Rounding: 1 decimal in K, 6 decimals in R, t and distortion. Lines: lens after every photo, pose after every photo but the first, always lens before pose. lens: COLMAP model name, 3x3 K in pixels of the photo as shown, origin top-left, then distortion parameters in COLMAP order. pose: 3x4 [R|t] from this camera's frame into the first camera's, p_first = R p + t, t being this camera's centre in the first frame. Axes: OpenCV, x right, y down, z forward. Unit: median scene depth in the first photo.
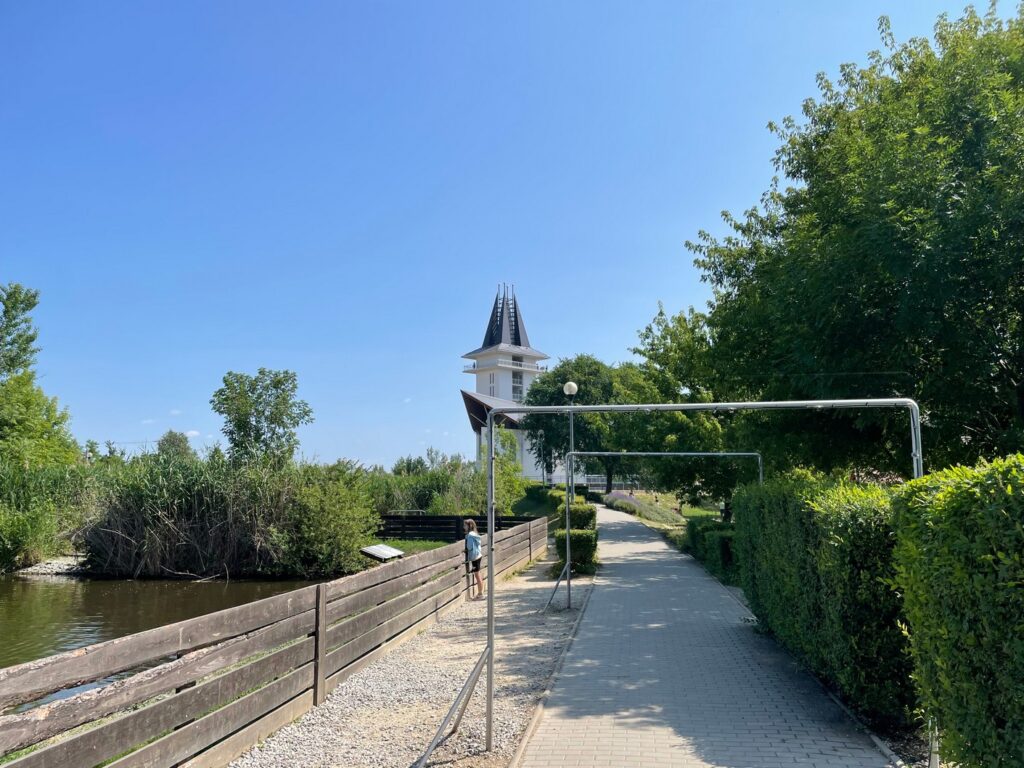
lens RADIAL K [[773.1, 0, 519.3], [0, 773.1, 389.1], [0, 0, 1]] dist [0.100967, -0.135543]
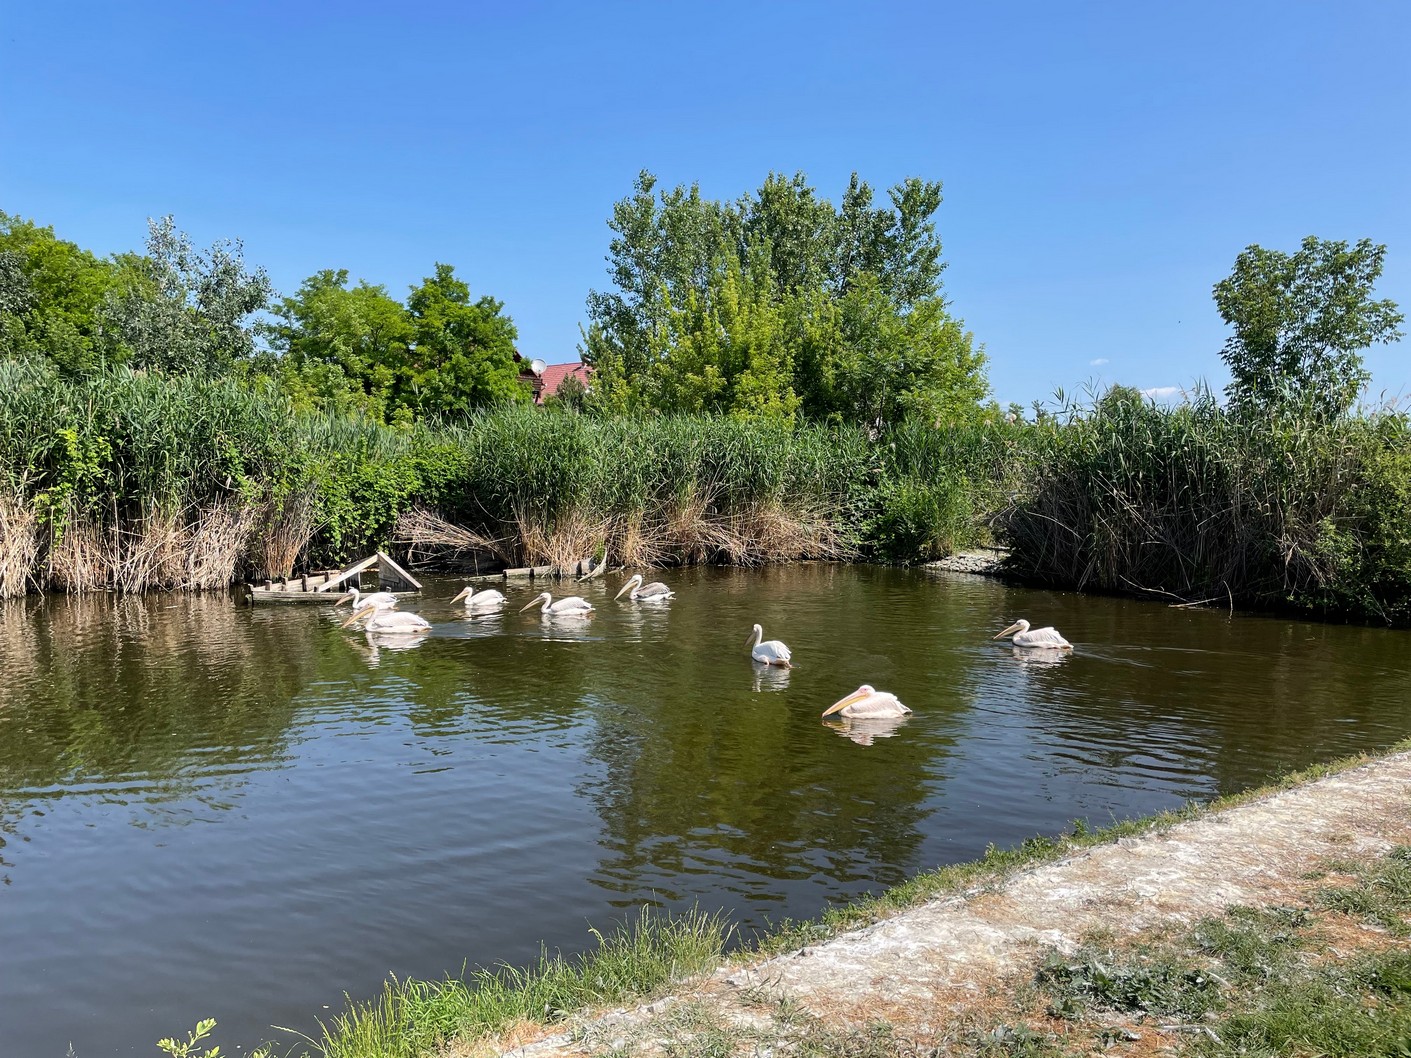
lens RADIAL K [[1065.3, 0, 694.5], [0, 1065.3, 530.9], [0, 0, 1]] dist [0.100967, -0.135543]
pose [[0.706625, 0.057326, -0.705262, -0.079194], [0.072231, 0.985662, 0.152489, 0.029923], [0.703892, -0.158695, 0.692353, 0.150218]]
